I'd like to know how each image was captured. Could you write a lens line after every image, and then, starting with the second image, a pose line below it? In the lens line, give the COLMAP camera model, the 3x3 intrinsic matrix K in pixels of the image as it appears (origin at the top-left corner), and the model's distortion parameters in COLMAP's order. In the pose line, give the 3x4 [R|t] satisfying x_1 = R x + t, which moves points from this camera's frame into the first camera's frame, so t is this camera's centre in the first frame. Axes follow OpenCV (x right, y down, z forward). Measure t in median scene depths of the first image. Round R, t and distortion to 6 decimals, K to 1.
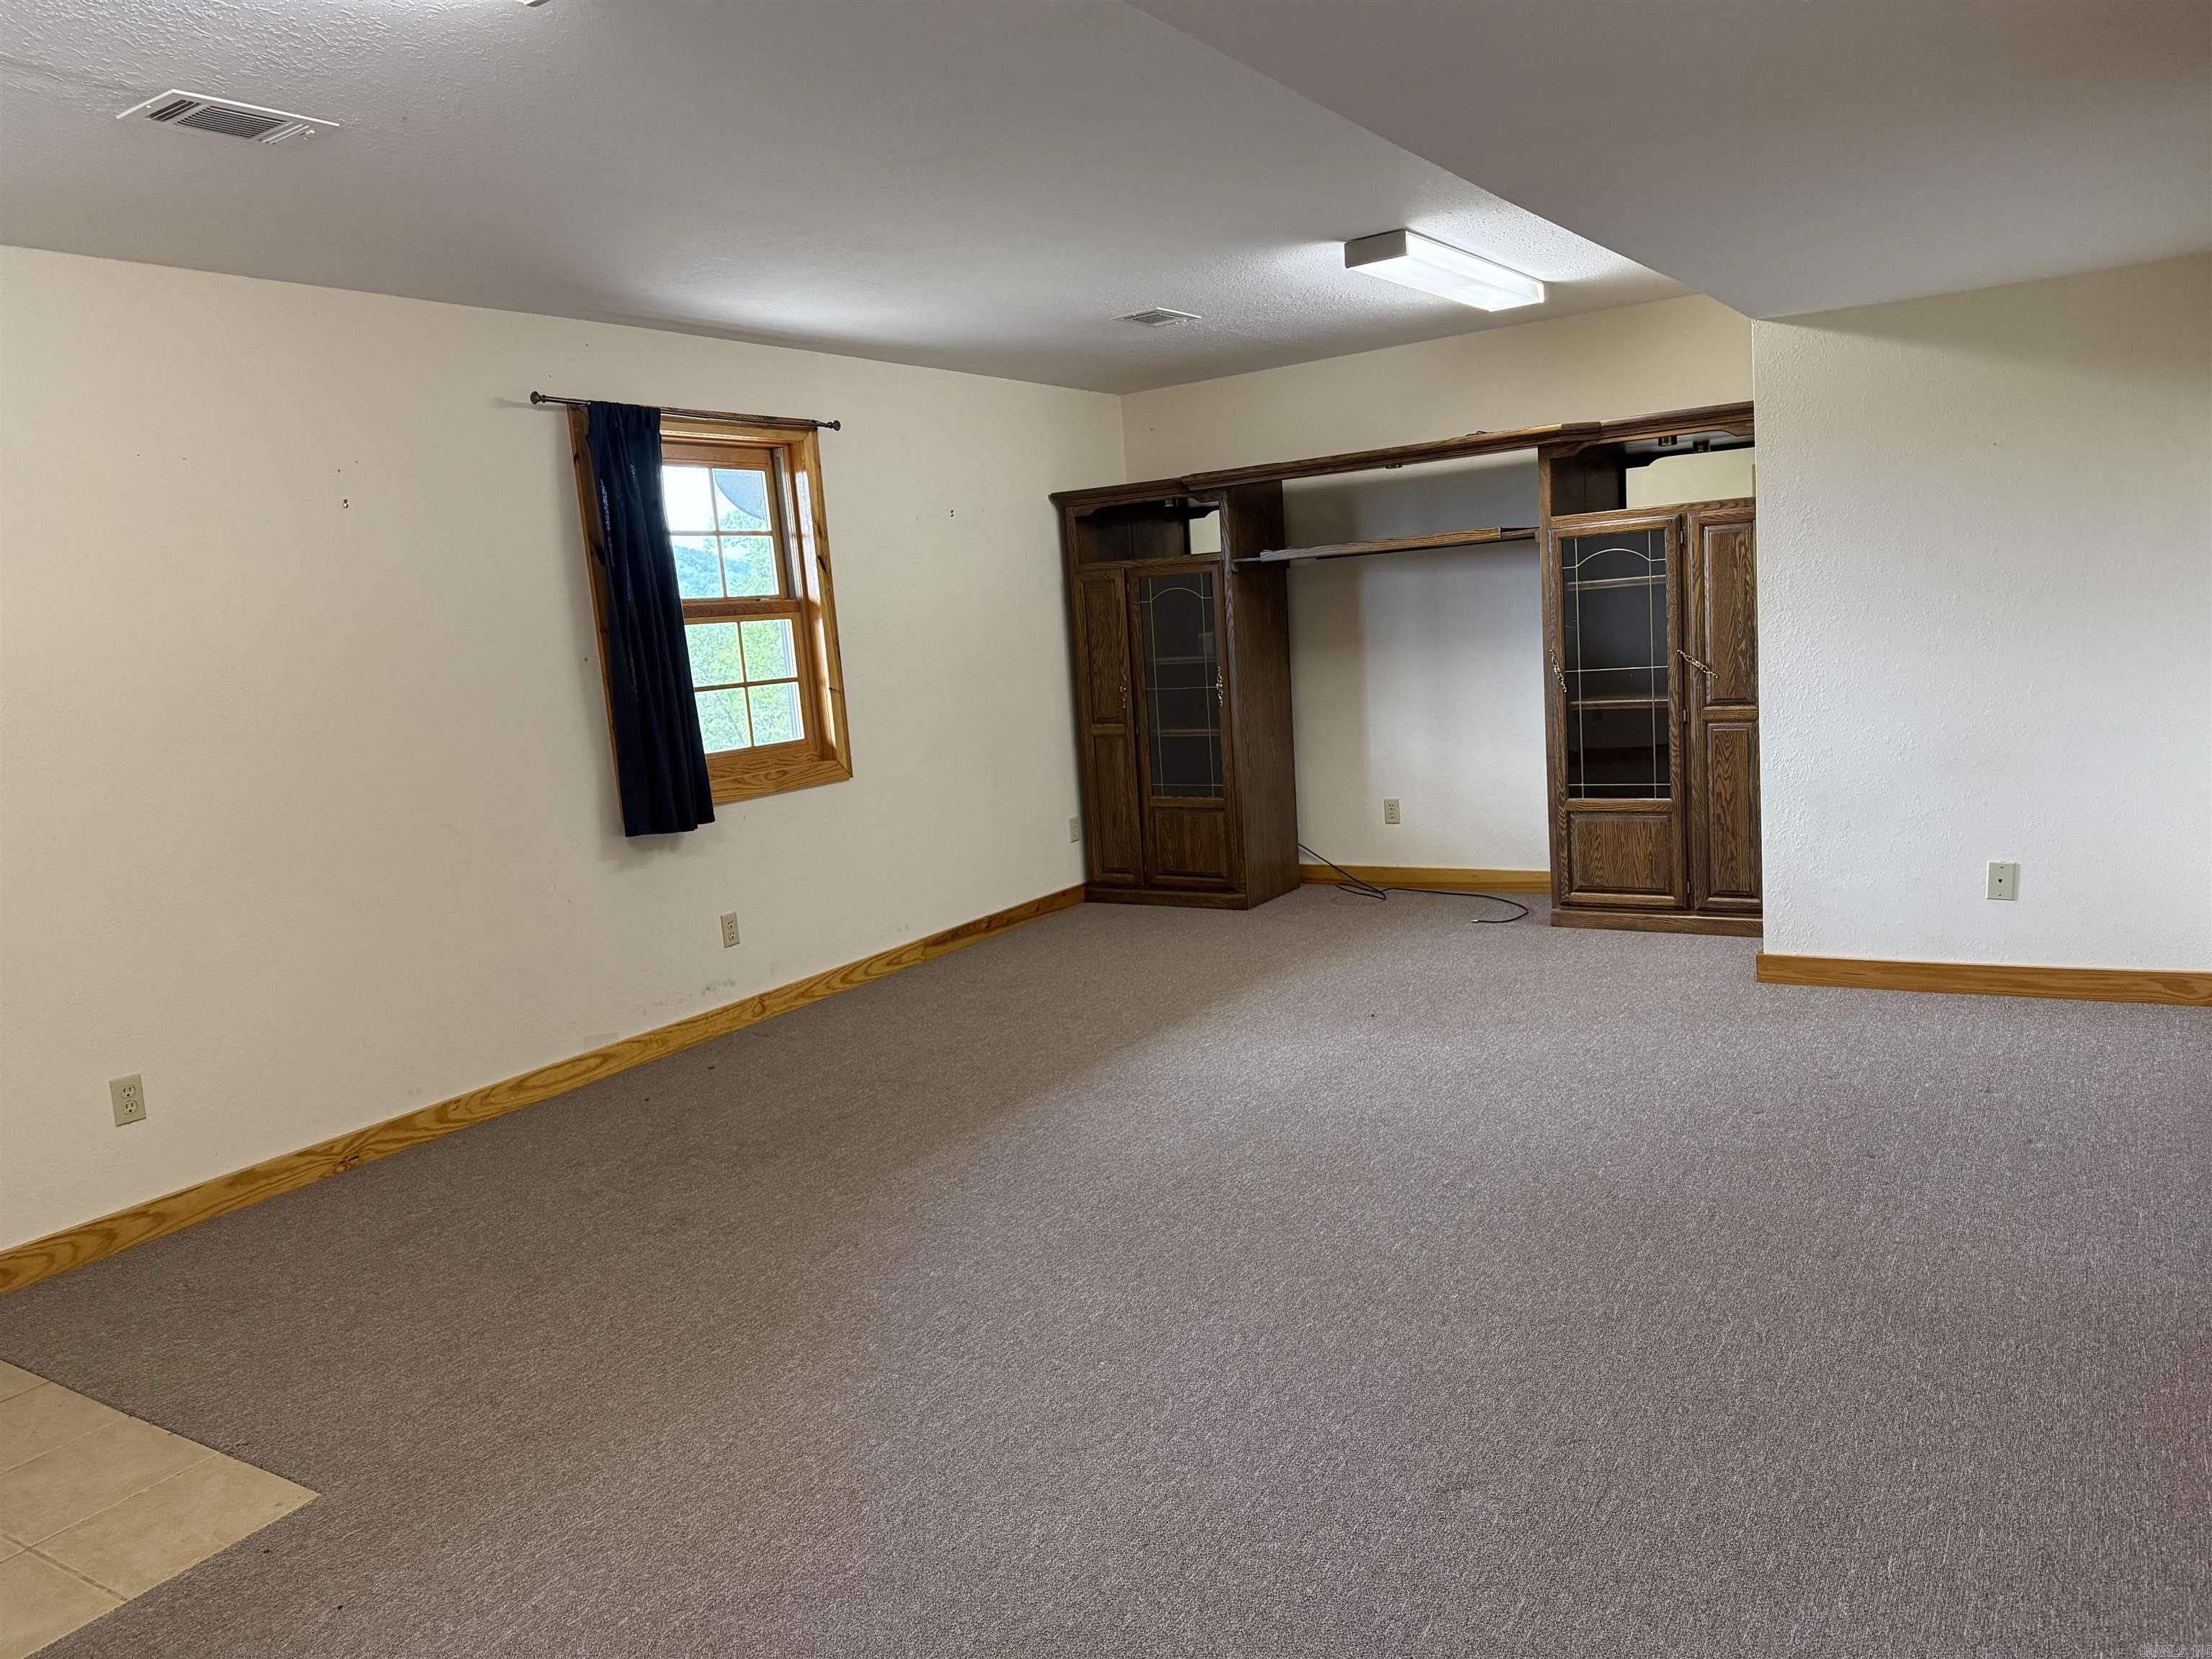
lens RADIAL K [[1555.1, 0, 1109.2], [0, 1555.1, 834.4], [0, 0, 1]] dist [0.085365, -0.004495]
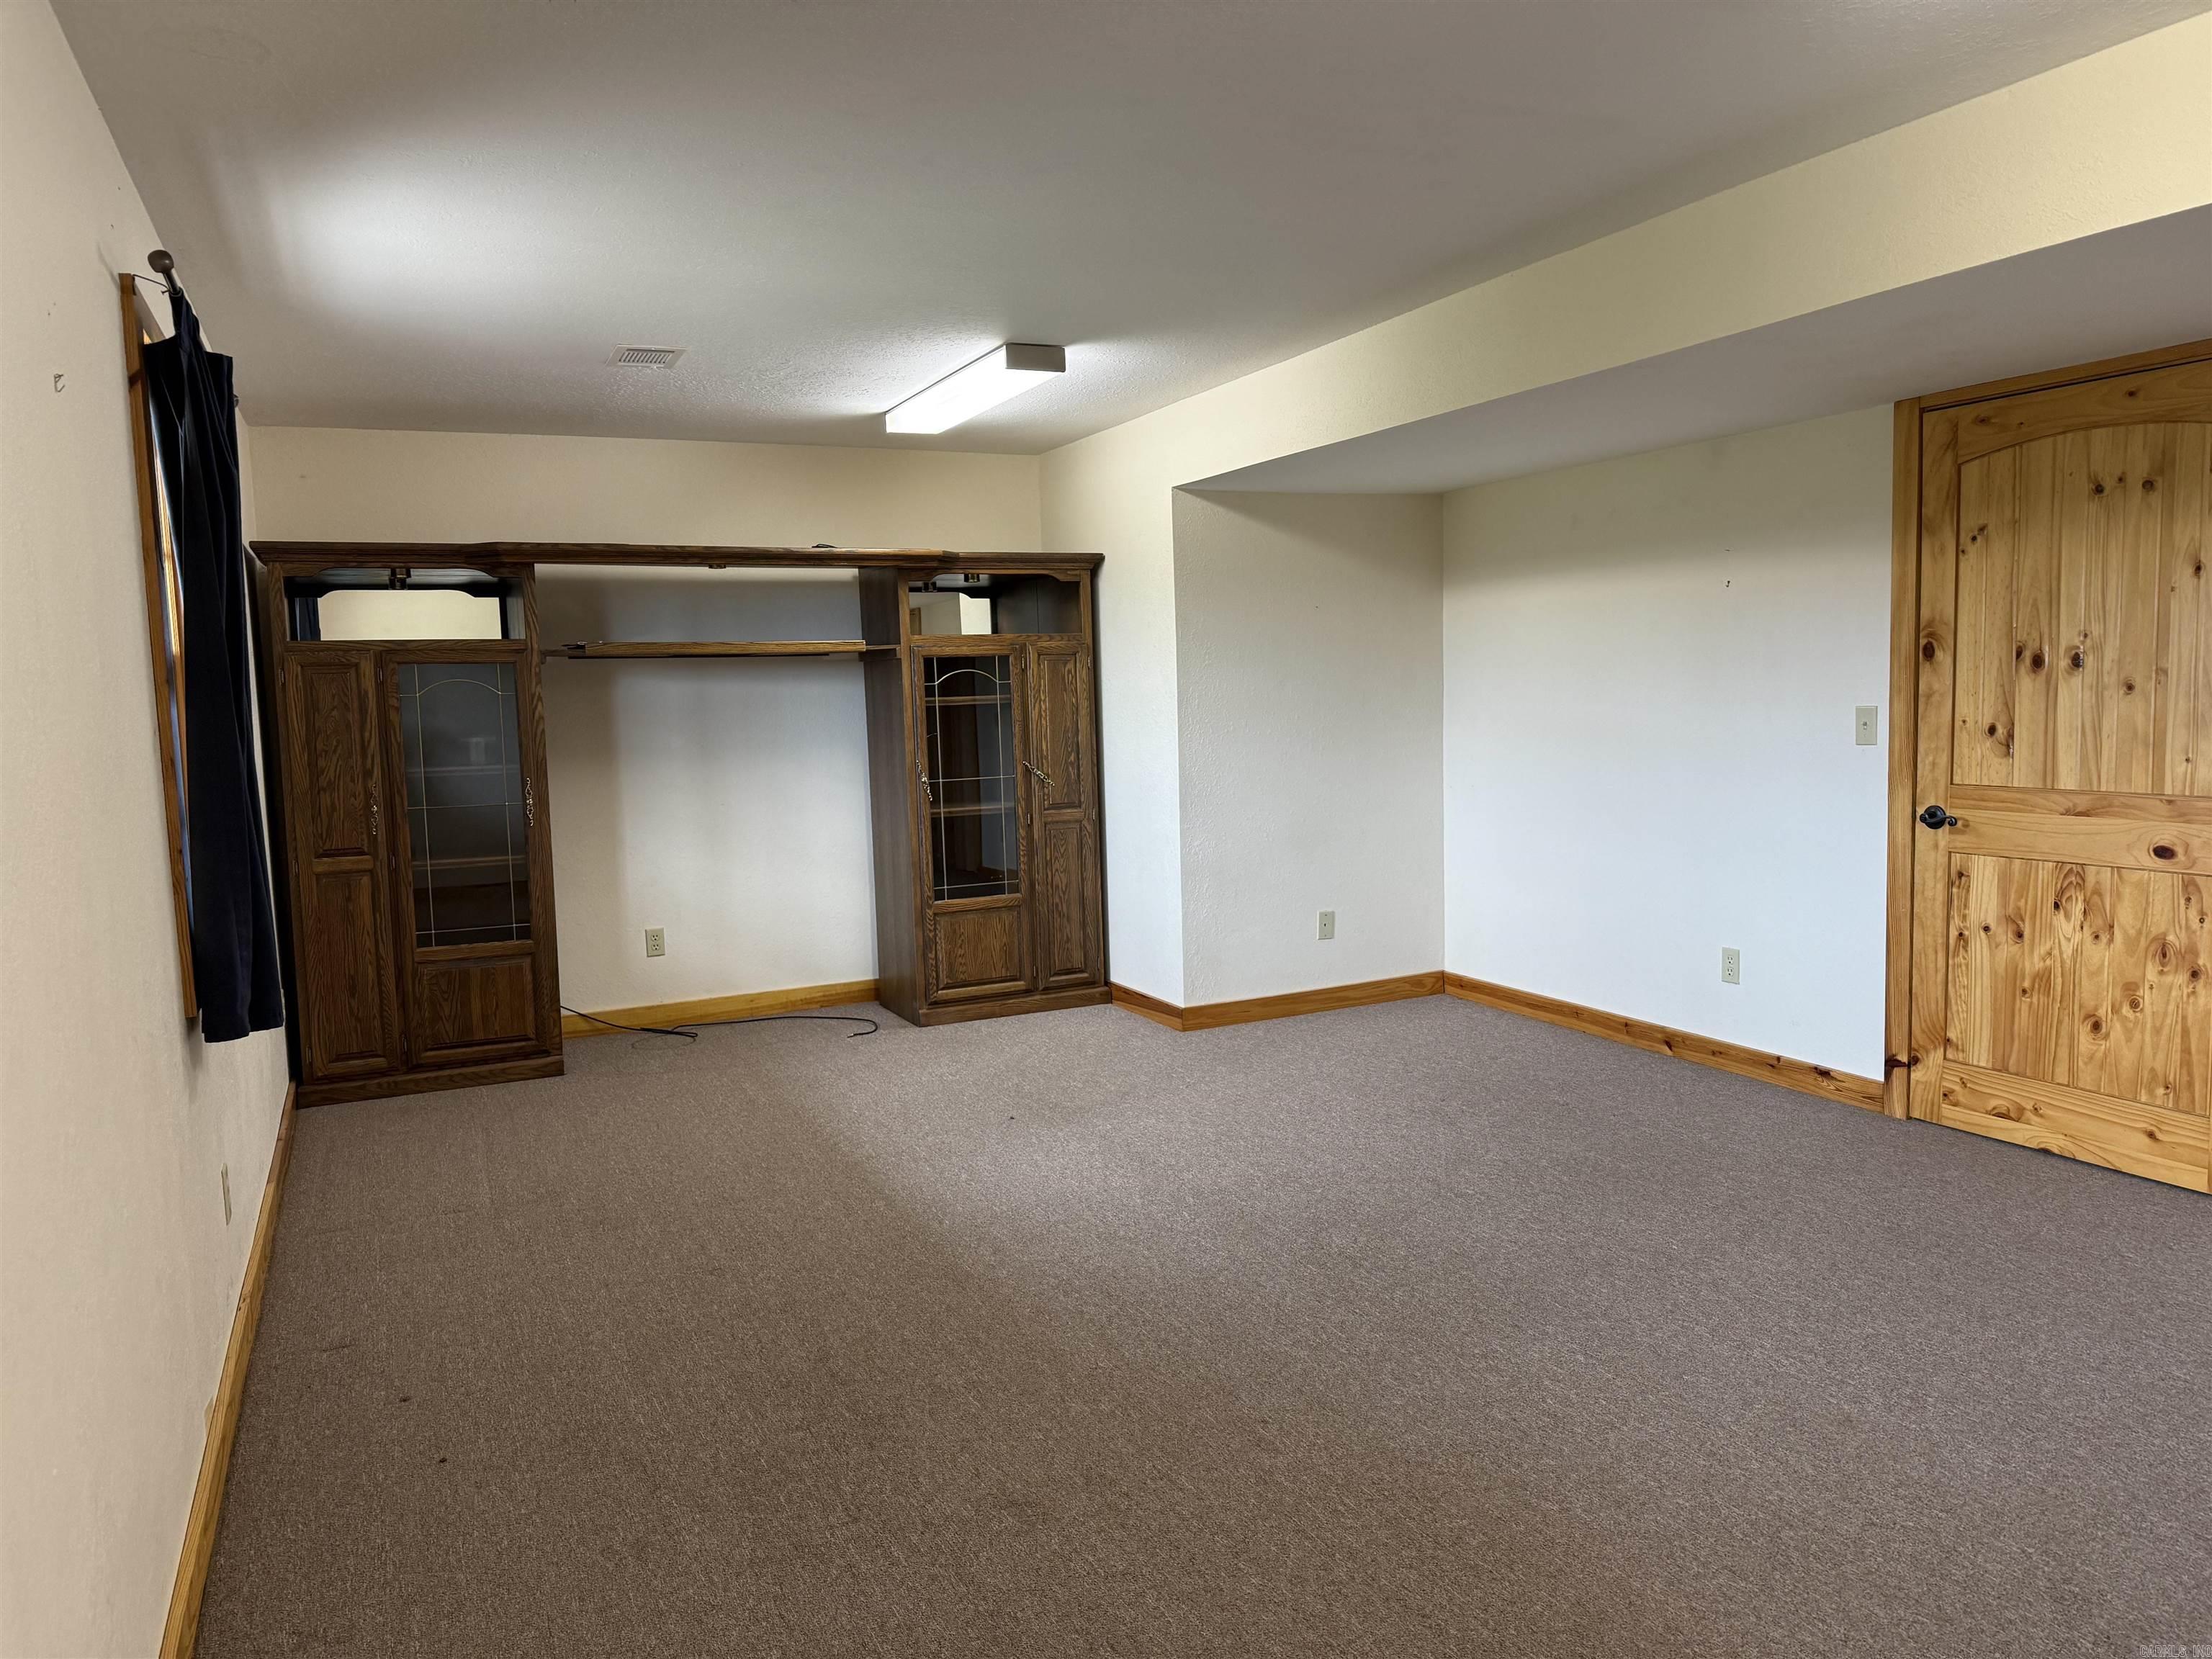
lens RADIAL K [[1555.1, 0, 1110.5], [0, 1555.1, 821.4], [0, 0, 1]] dist [0.085365, -0.004495]
pose [[0.516274, -0.016229, 0.856270, -0.535688], [0.113230, 0.992337, -0.049463, -0.011053], [-0.848905, 0.122492, 0.514155, 0.358221]]
